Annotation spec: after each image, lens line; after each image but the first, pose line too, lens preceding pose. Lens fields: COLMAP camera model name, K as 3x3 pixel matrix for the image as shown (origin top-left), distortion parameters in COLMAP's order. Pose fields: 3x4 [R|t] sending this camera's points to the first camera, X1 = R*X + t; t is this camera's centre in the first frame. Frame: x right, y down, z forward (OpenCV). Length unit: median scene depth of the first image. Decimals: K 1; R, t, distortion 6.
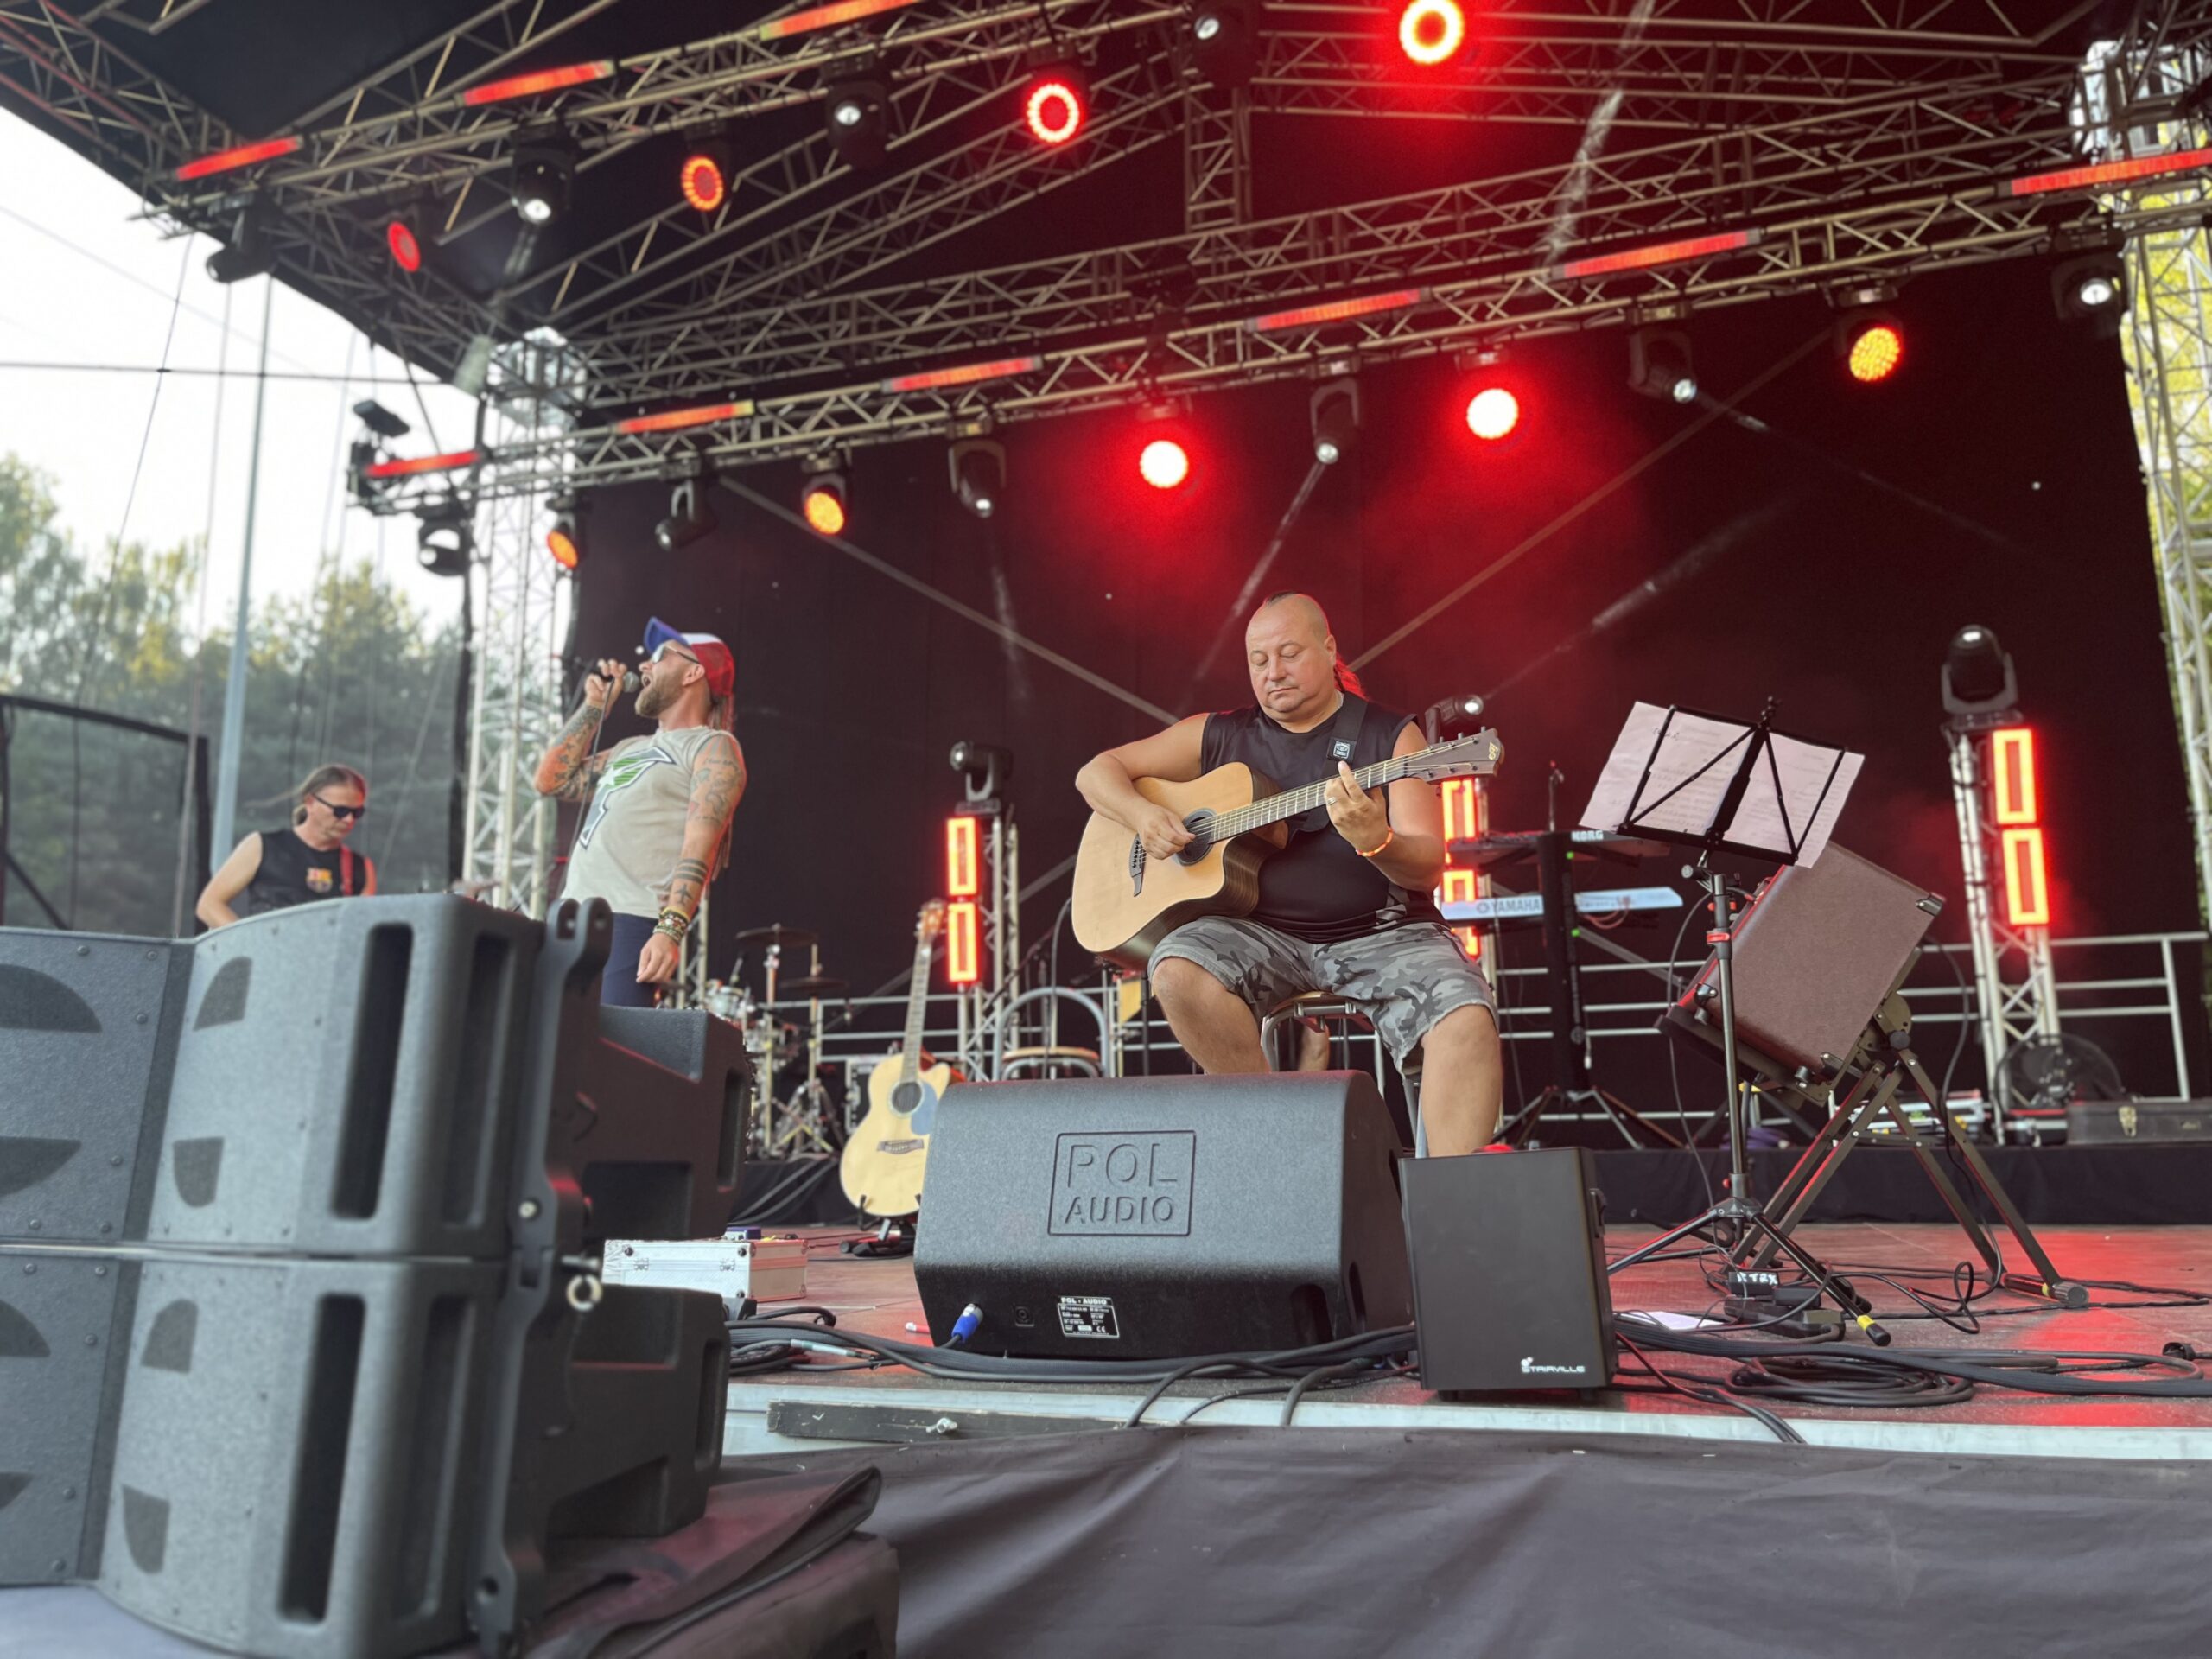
lens RADIAL K [[1676.5, 0, 1077.2], [0, 1676.5, 839.8], [0, 0, 1]] dist [0.061457, -0.086601]
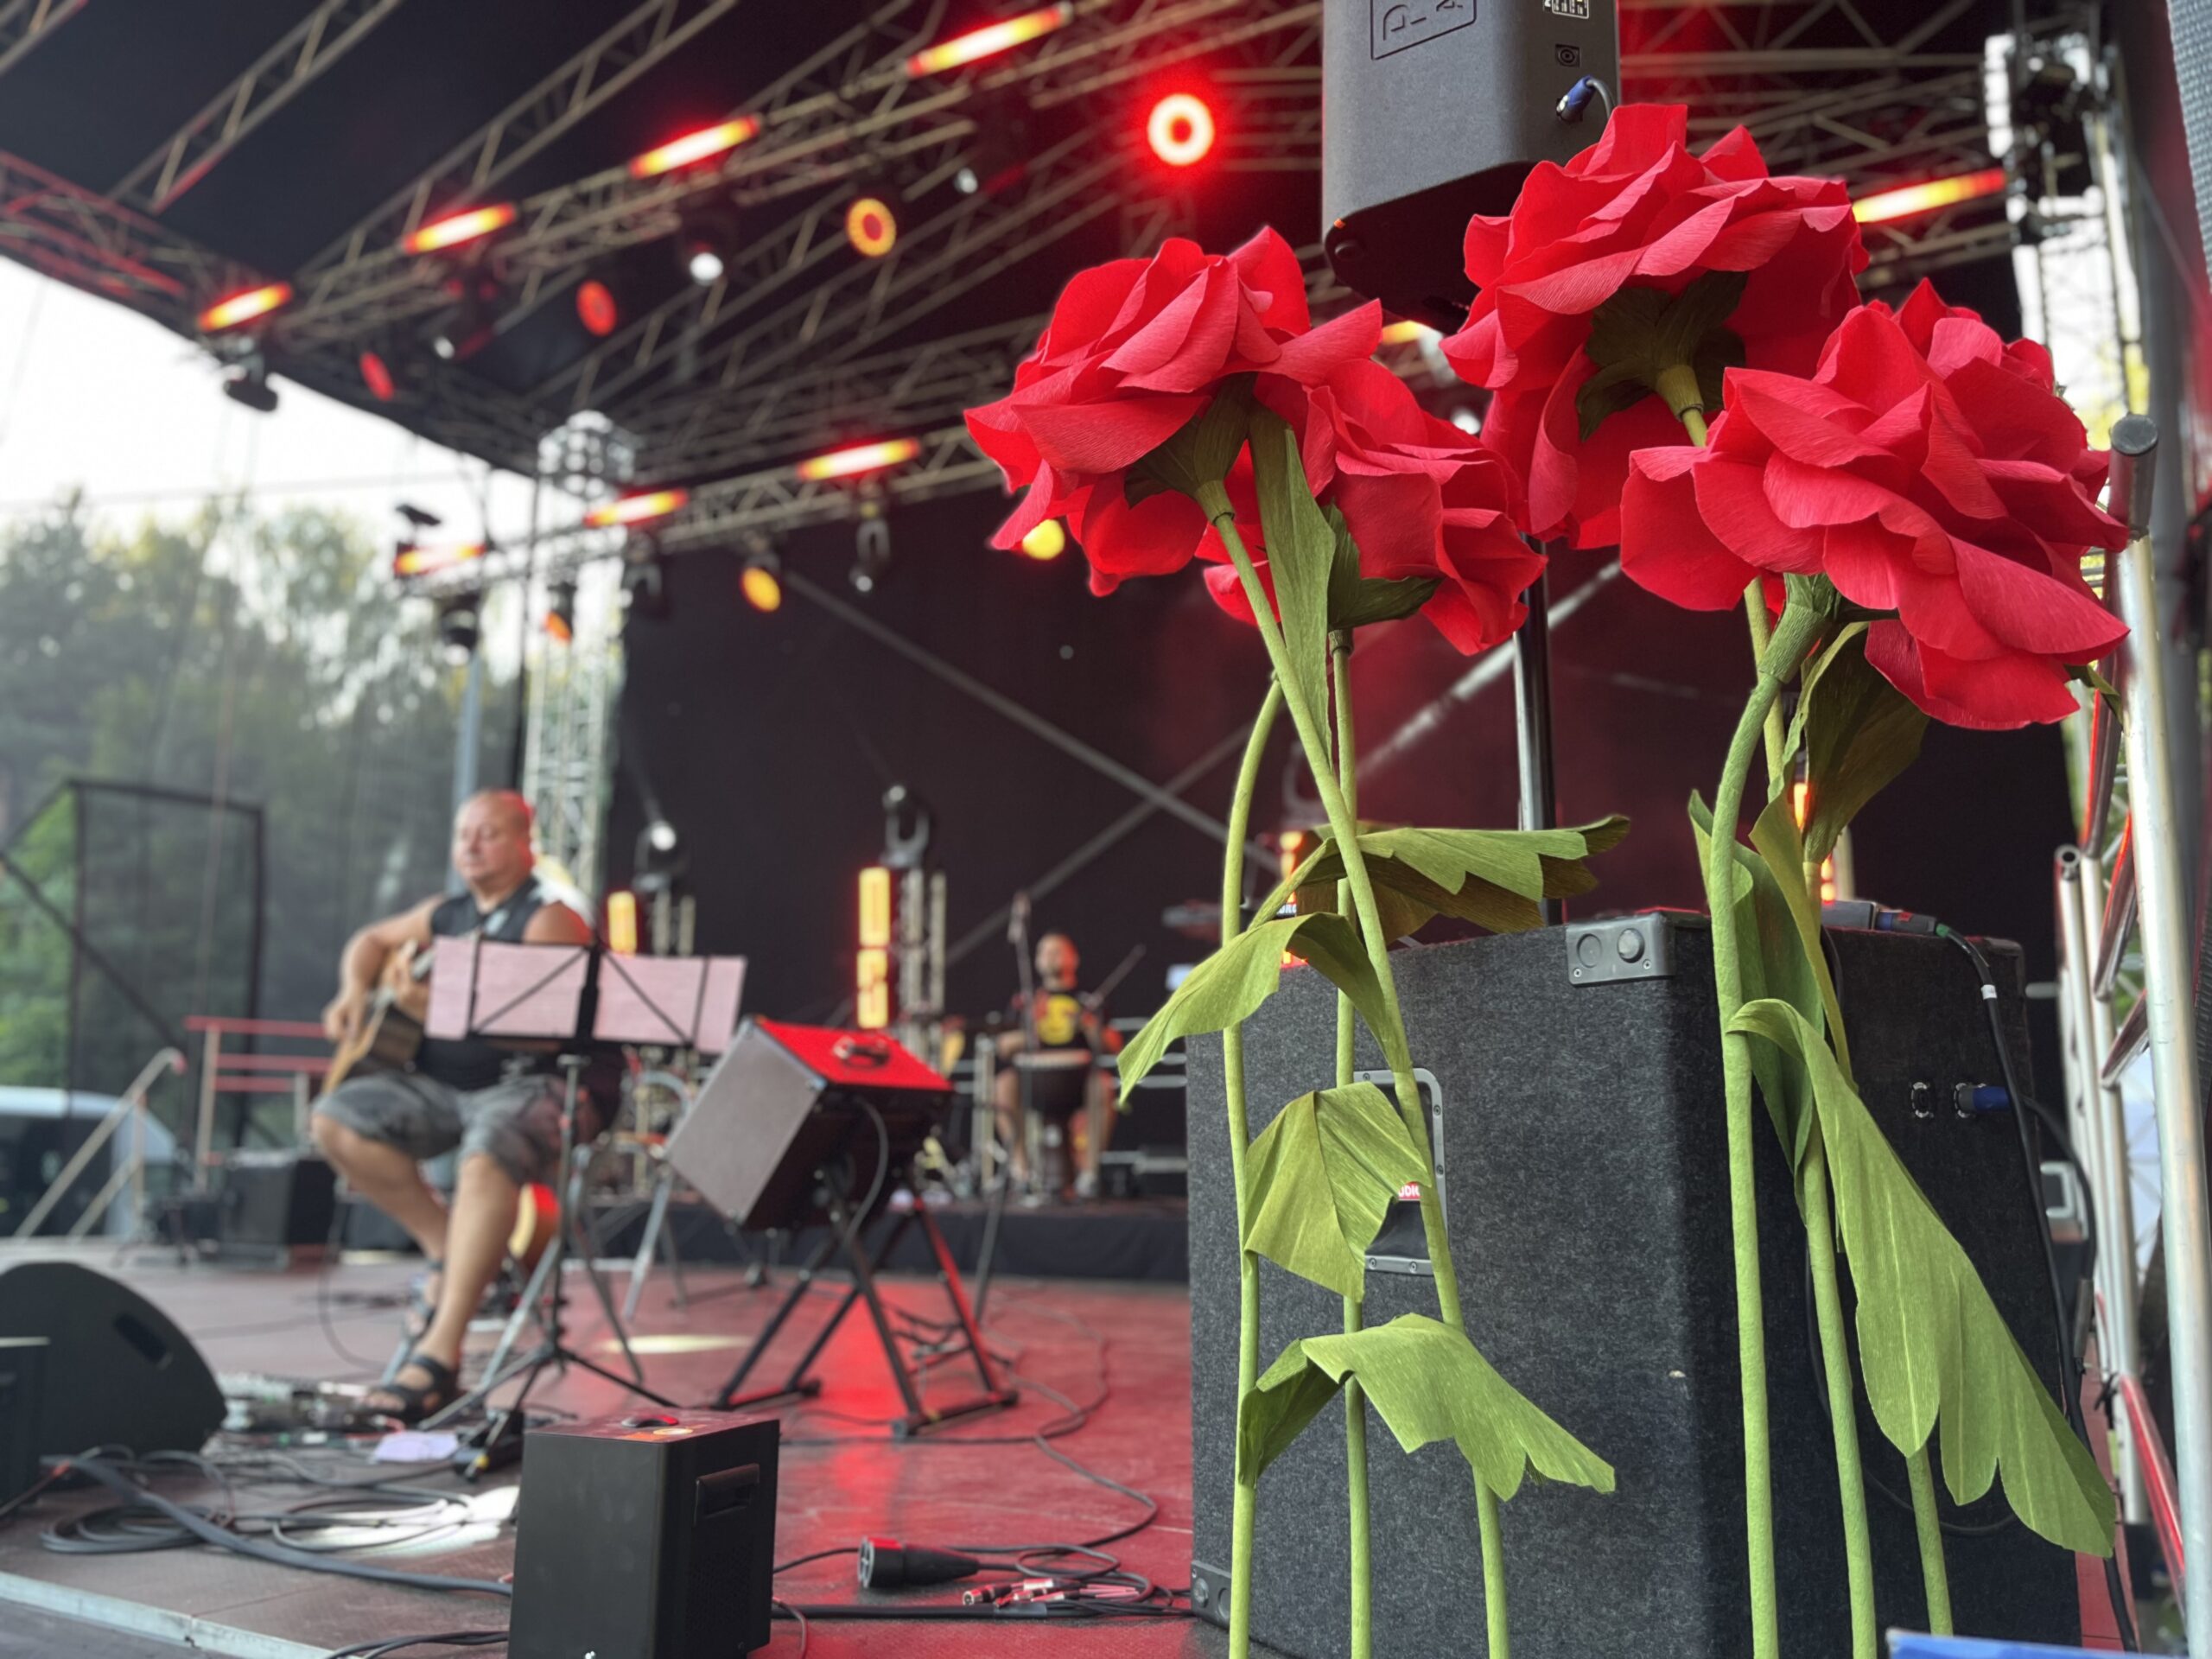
lens RADIAL K [[1676.5, 0, 1094.3], [0, 1676.5, 836.3], [0, 0, 1]] dist [0.061457, -0.086601]
pose [[0.983656, -0.016583, -0.179293, 0.260299], [0.017855, 0.999826, 0.005478, -0.039076], [0.179170, -0.008590, 0.983781, -0.026160]]
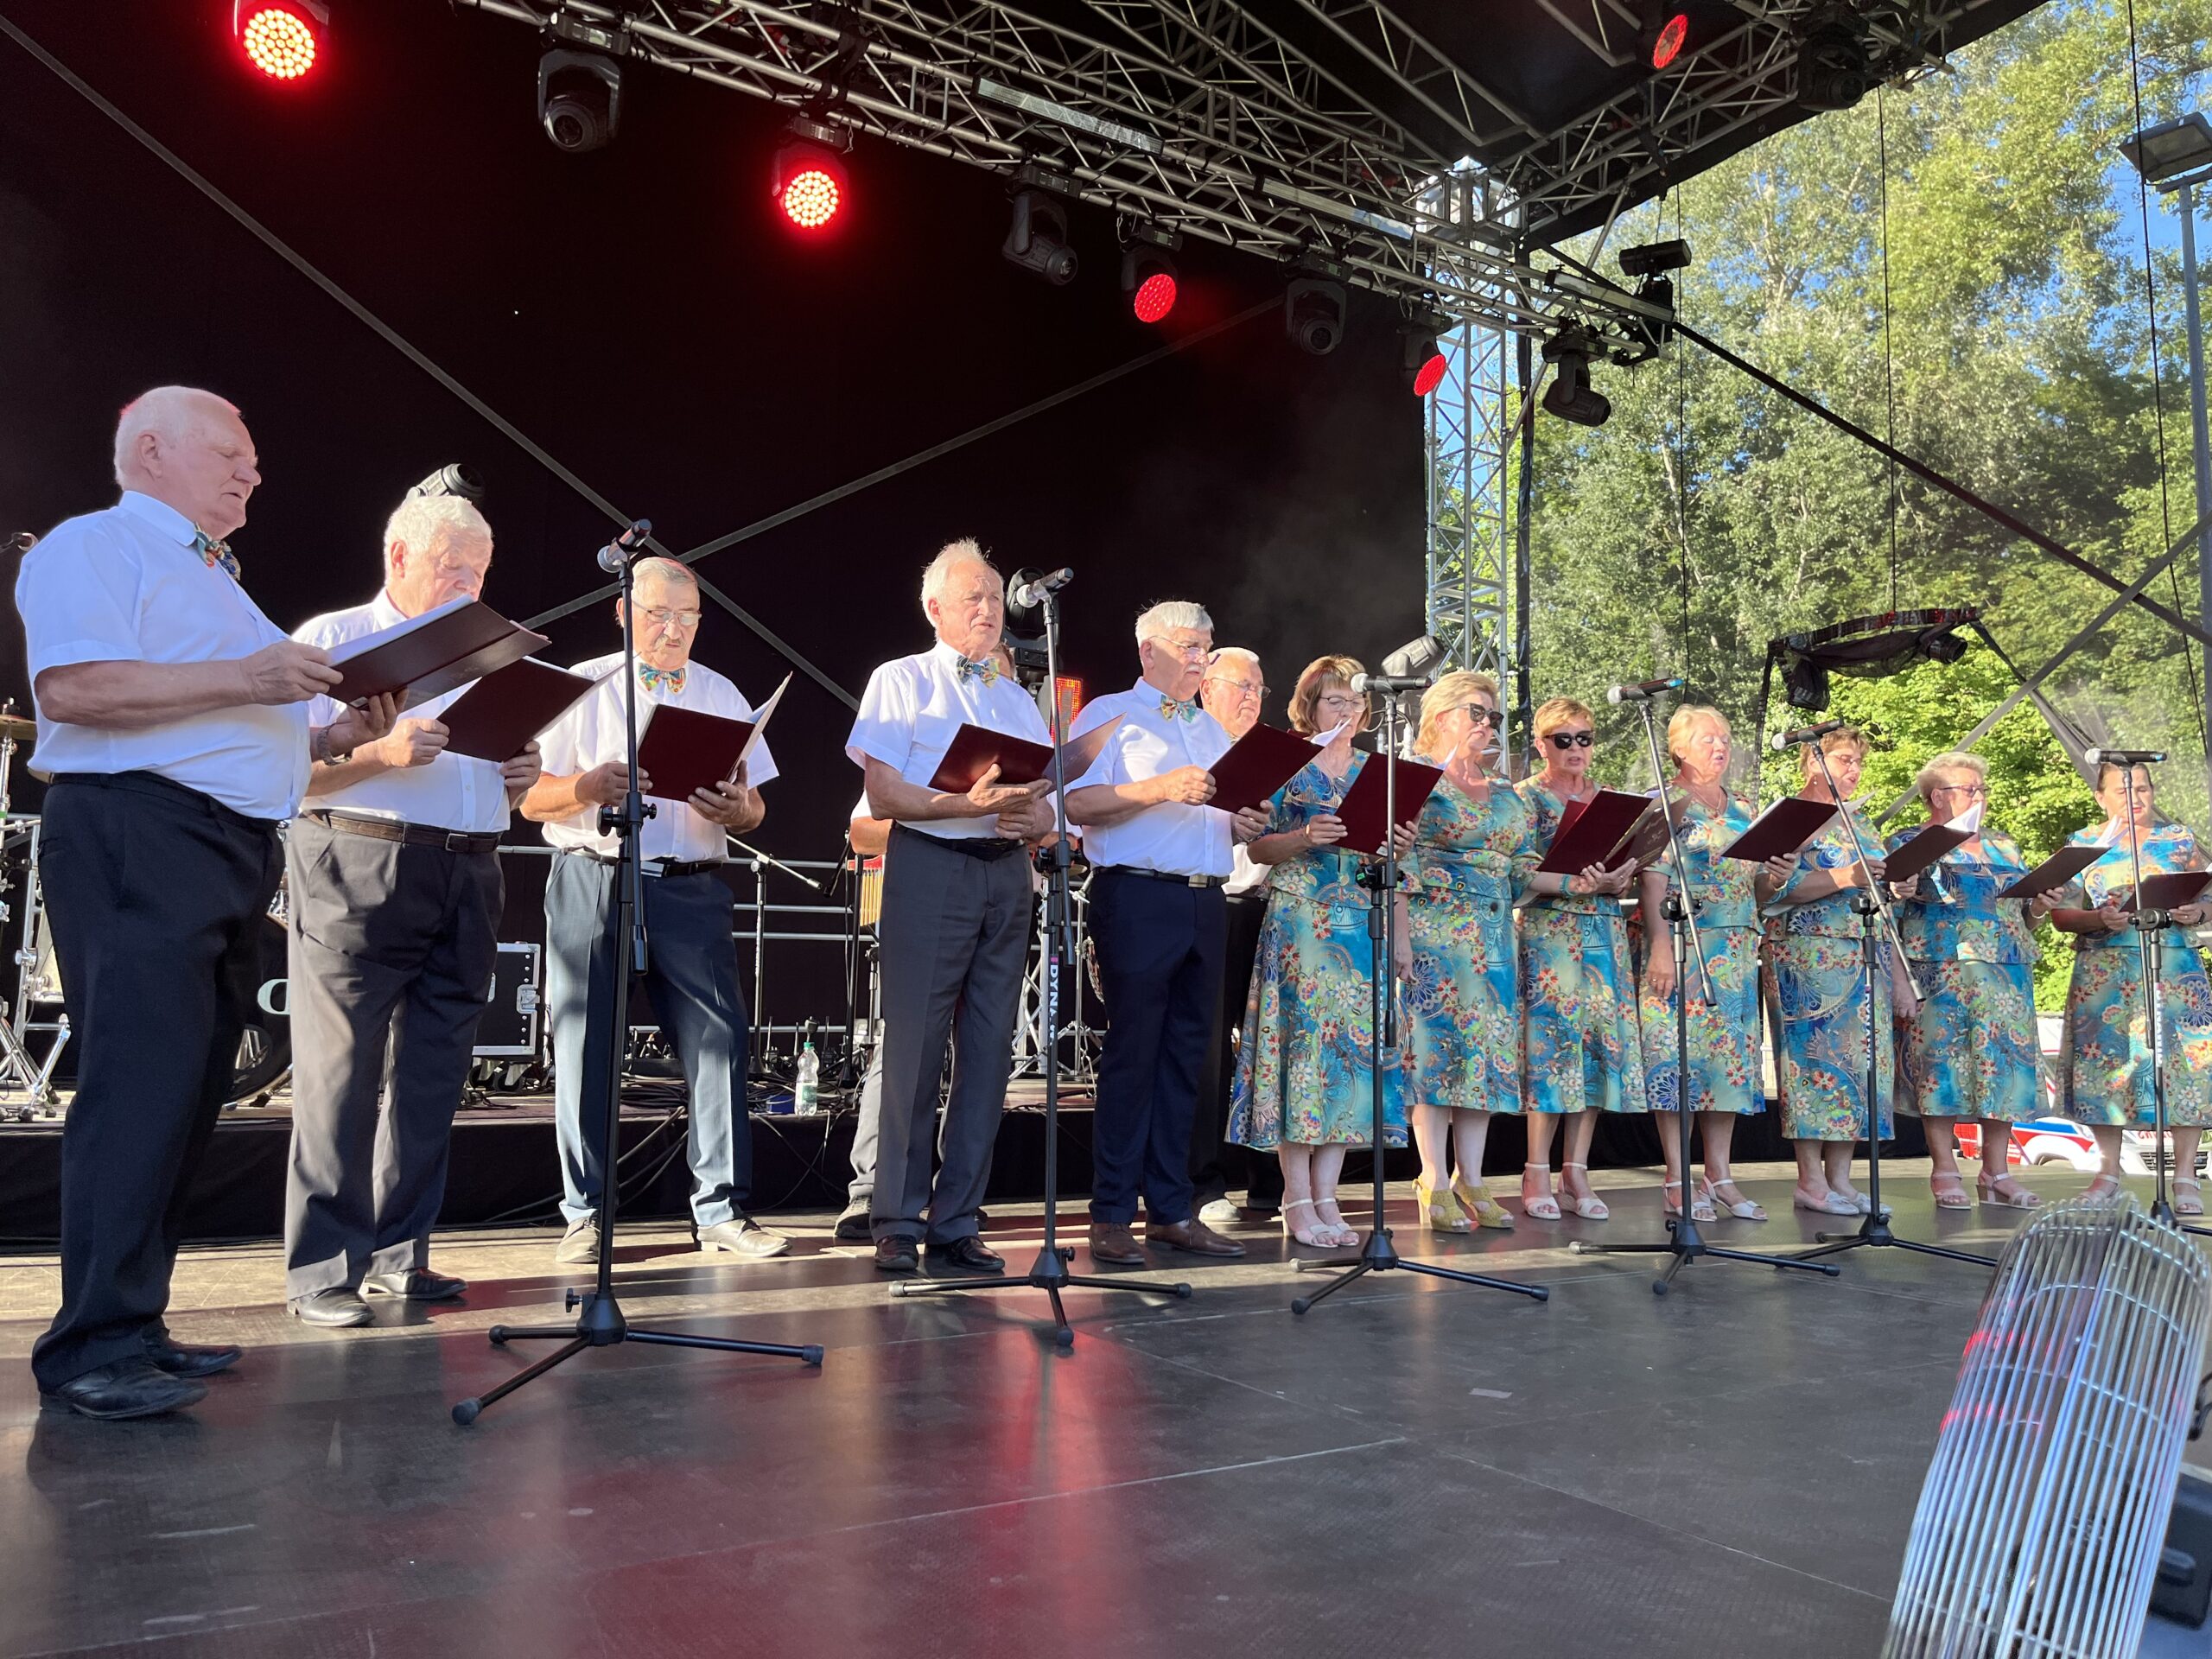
lens RADIAL K [[1676.5, 0, 1119.0], [0, 1676.5, 822.4], [0, 0, 1]] dist [0.061457, -0.086601]
pose [[0.633518, 0.110638, 0.765777, -0.411500], [-0.173700, 0.984798, 0.001418, 0.033024], [-0.753978, -0.133914, 0.643105, 0.340661]]
